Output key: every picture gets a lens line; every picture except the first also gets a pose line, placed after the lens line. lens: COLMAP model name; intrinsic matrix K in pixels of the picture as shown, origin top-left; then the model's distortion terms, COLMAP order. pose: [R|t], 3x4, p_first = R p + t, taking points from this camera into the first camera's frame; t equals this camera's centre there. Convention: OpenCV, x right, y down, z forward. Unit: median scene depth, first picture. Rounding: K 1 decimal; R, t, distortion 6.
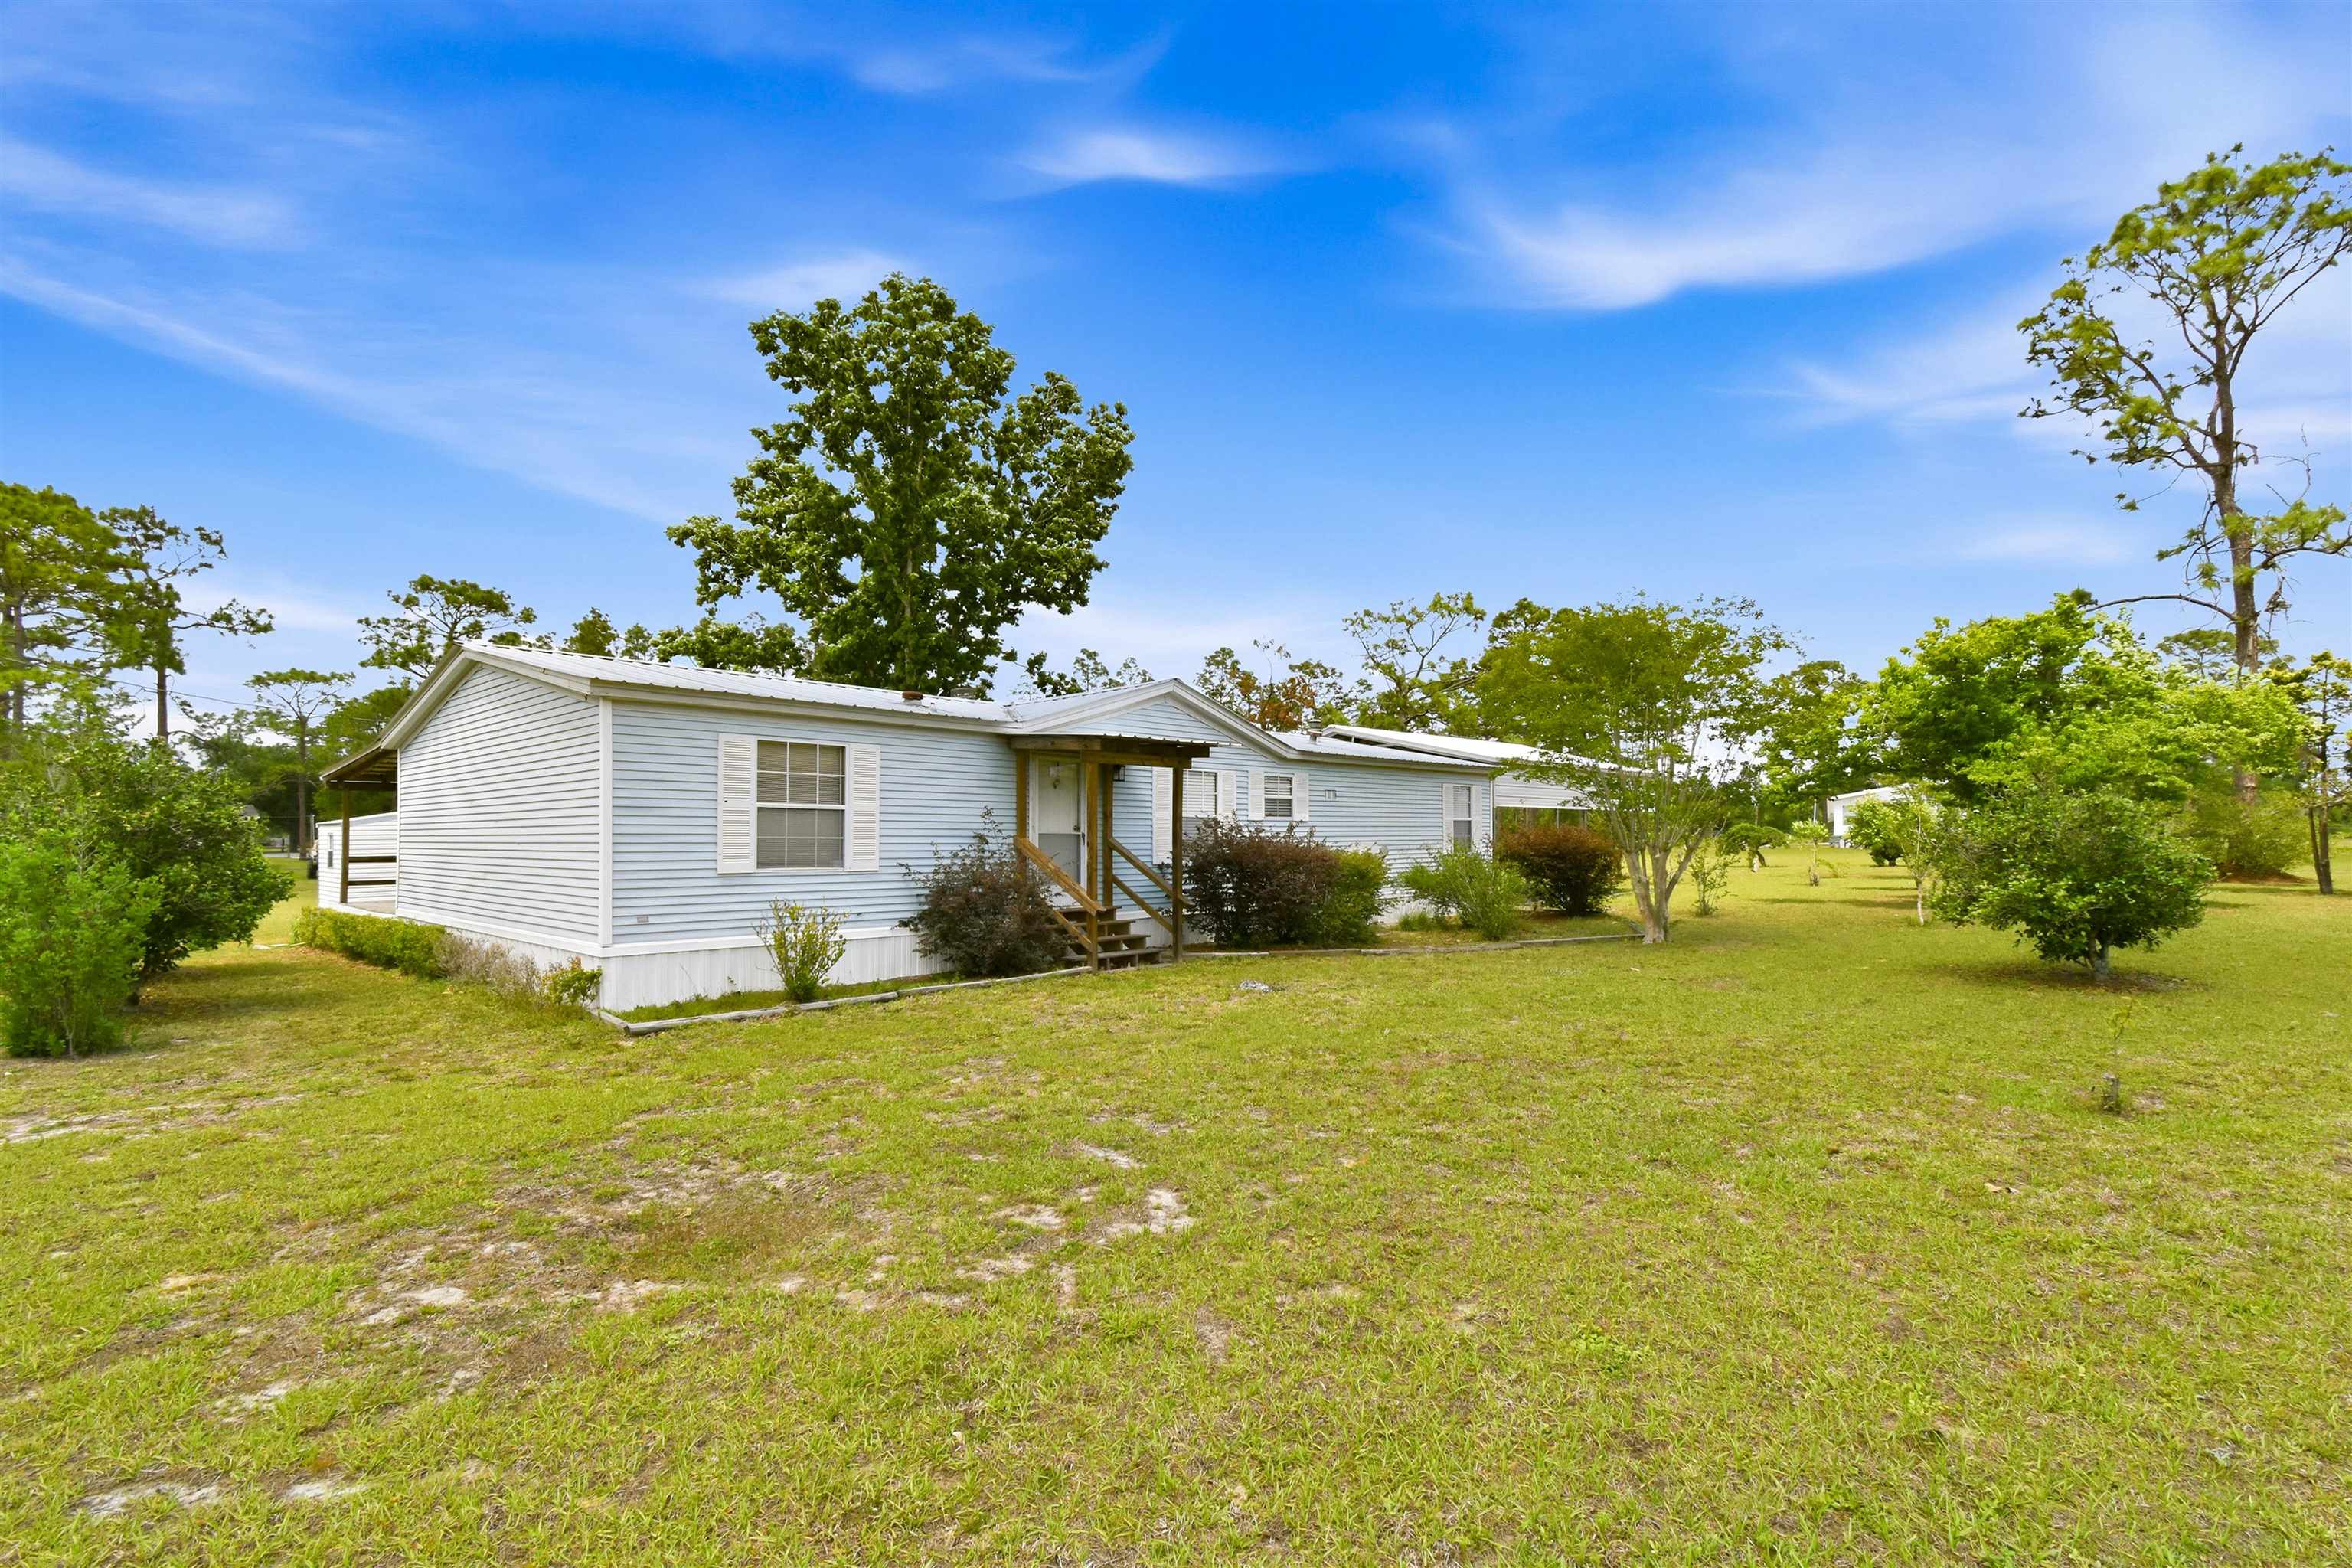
lens RADIAL K [[1043.0, 0, 1209.1], [0, 1043.0, 774.1], [0, 0, 1]] dist [0.019864, -0.009213]
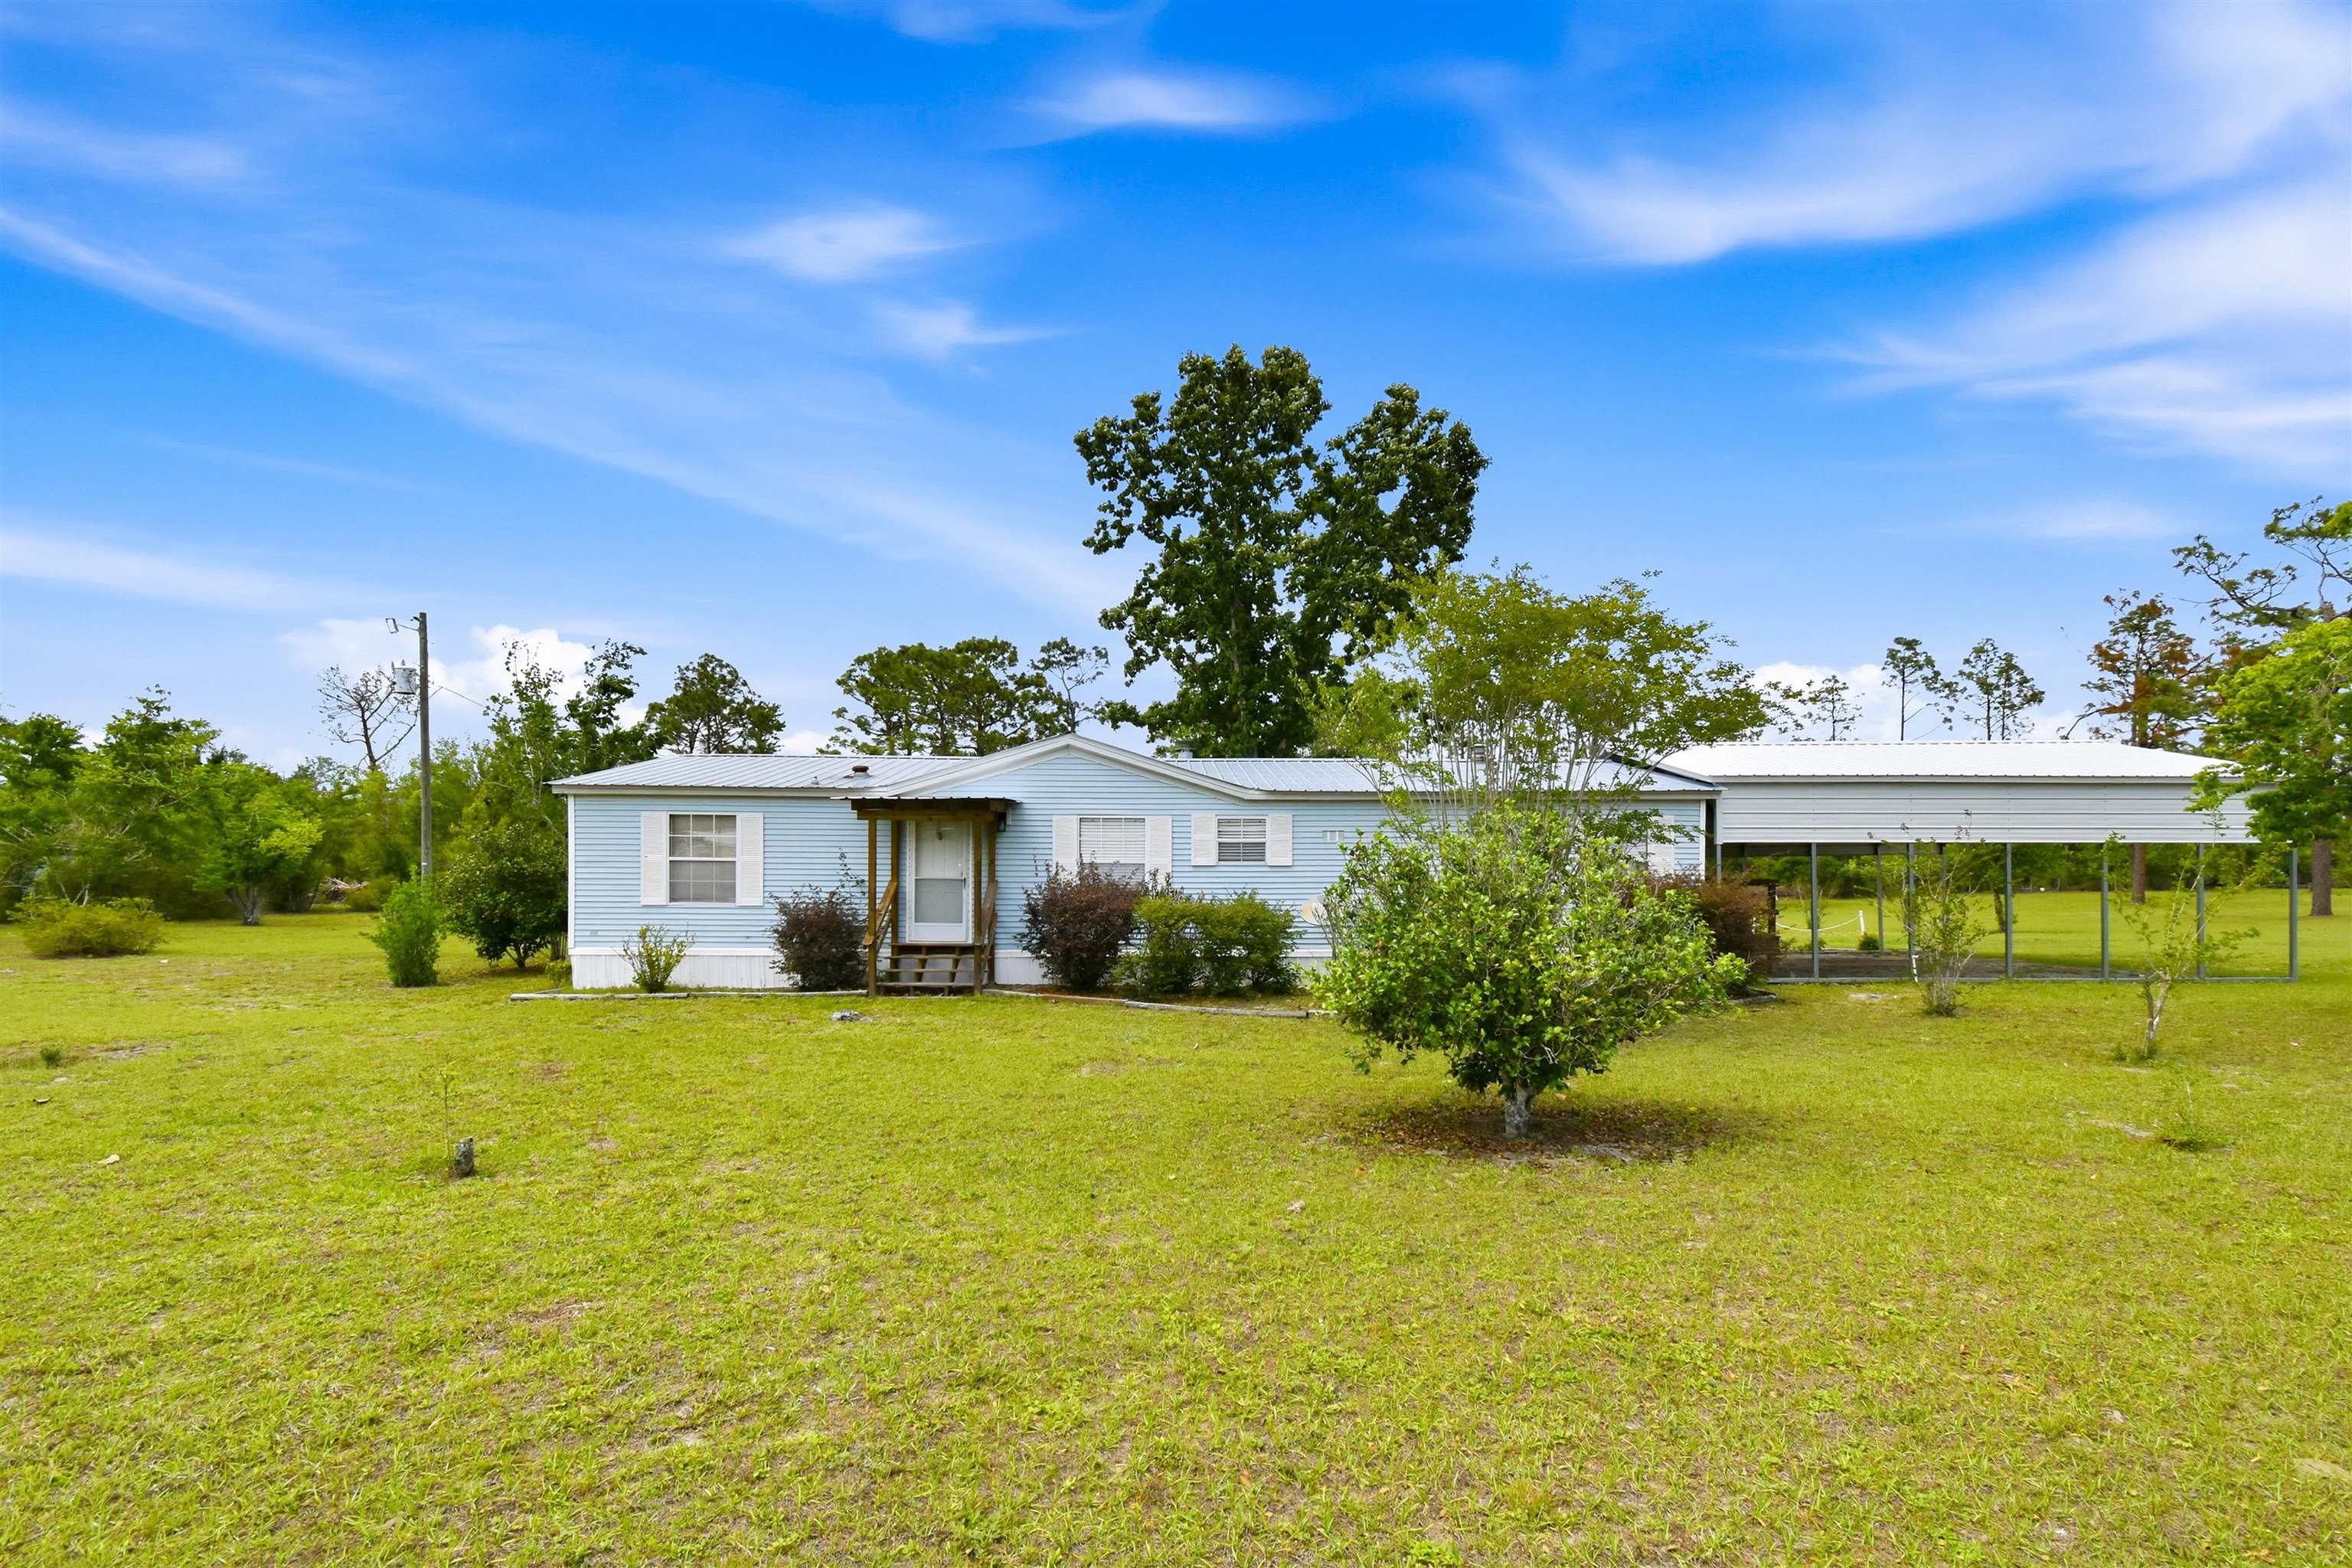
lens RADIAL K [[1054.1, 0, 1215.5], [0, 1054.1, 850.7], [0, 0, 1]] dist [-0.001716, -0.010000]
pose [[0.742172, -0.001348, -0.670209, 0.440642], [0.035856, 0.998646, 0.037698, -0.003822], [0.669250, -0.052009, 0.741215, 0.166848]]
